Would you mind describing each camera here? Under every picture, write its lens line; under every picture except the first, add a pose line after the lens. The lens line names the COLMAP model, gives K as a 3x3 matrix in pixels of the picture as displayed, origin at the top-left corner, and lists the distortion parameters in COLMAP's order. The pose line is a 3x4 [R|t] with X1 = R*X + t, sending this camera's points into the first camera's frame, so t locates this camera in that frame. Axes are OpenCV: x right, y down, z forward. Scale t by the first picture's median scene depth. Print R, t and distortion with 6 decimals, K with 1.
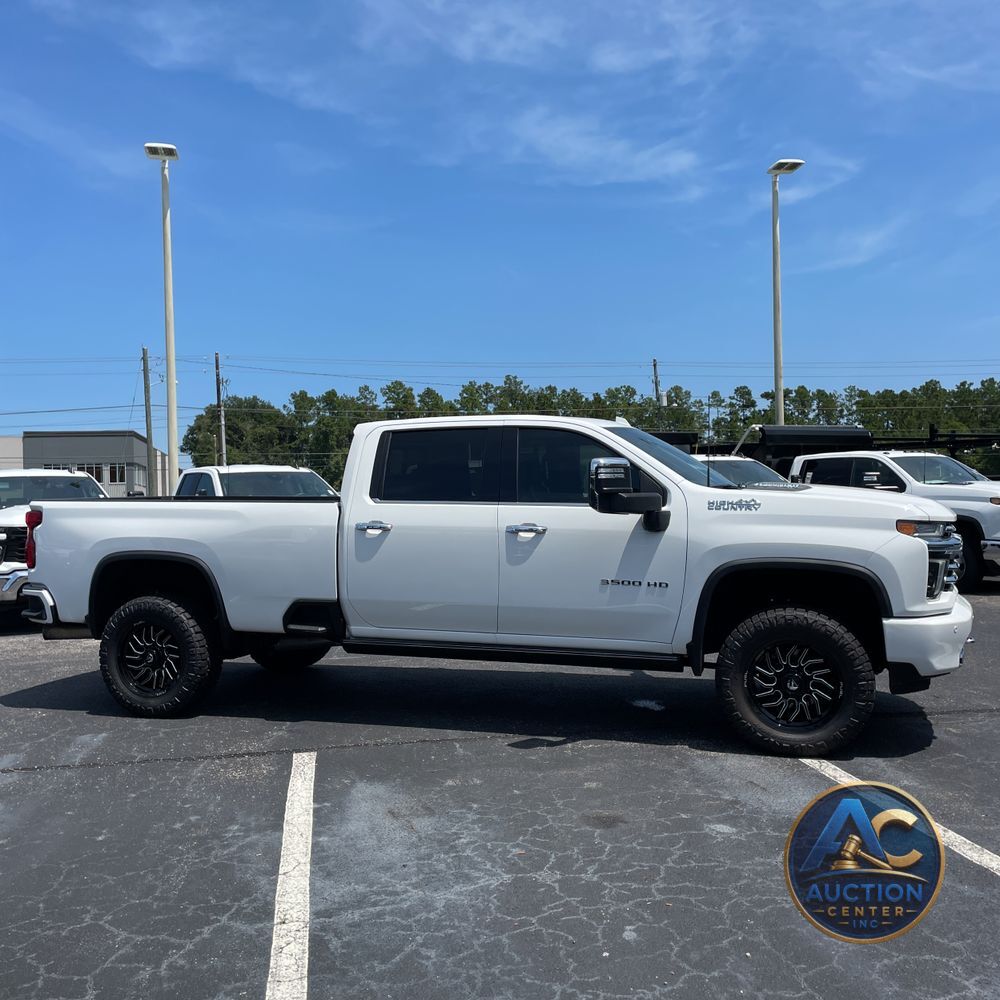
lens RADIAL K [[1018.6, 0, 500.0], [0, 1018.6, 500.0], [0, 0, 1]] dist [0.102829, -0.138485]
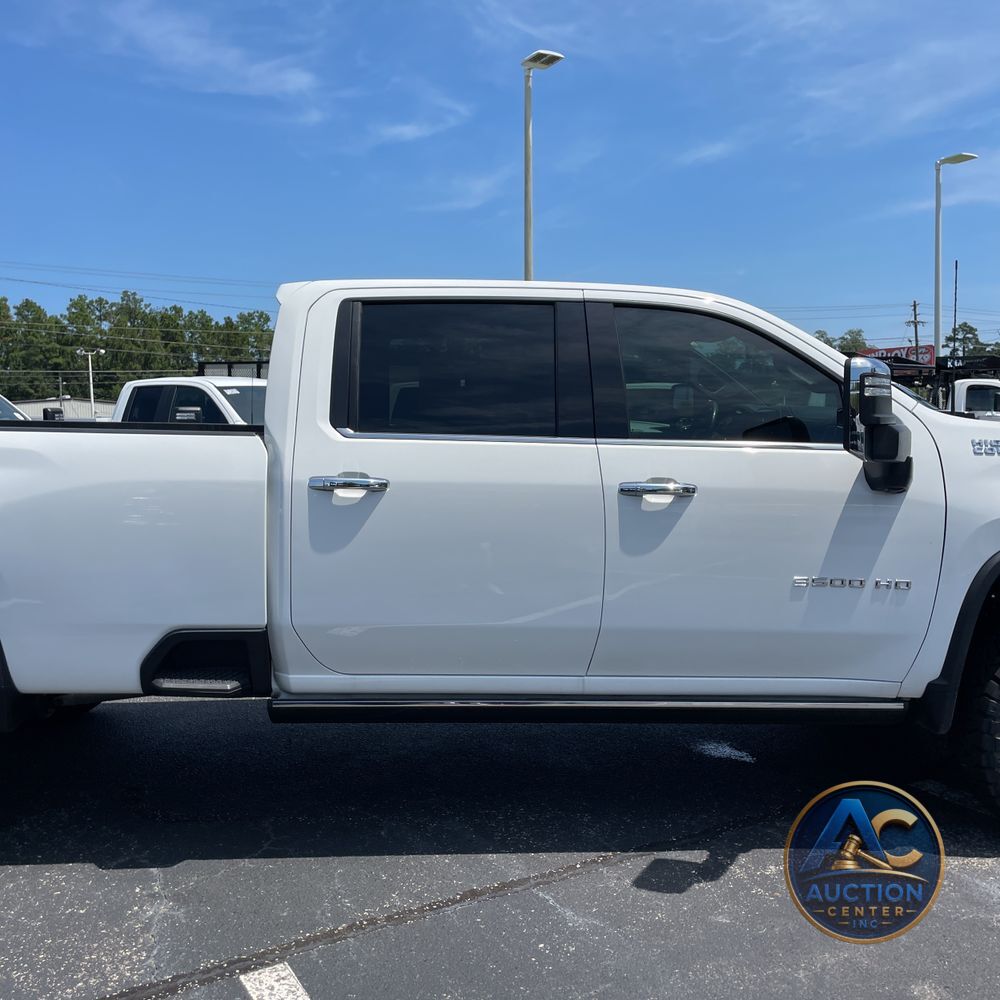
lens RADIAL K [[1018.6, 0, 500.0], [0, 1018.6, 500.0], [0, 0, 1]] dist [0.102829, -0.138485]
pose [[0.931631, -0.012696, 0.363183, -0.233513], [-0.010690, 0.998000, 0.062311, 0.001462], [-0.363248, -0.061933, 0.929632, 0.481738]]
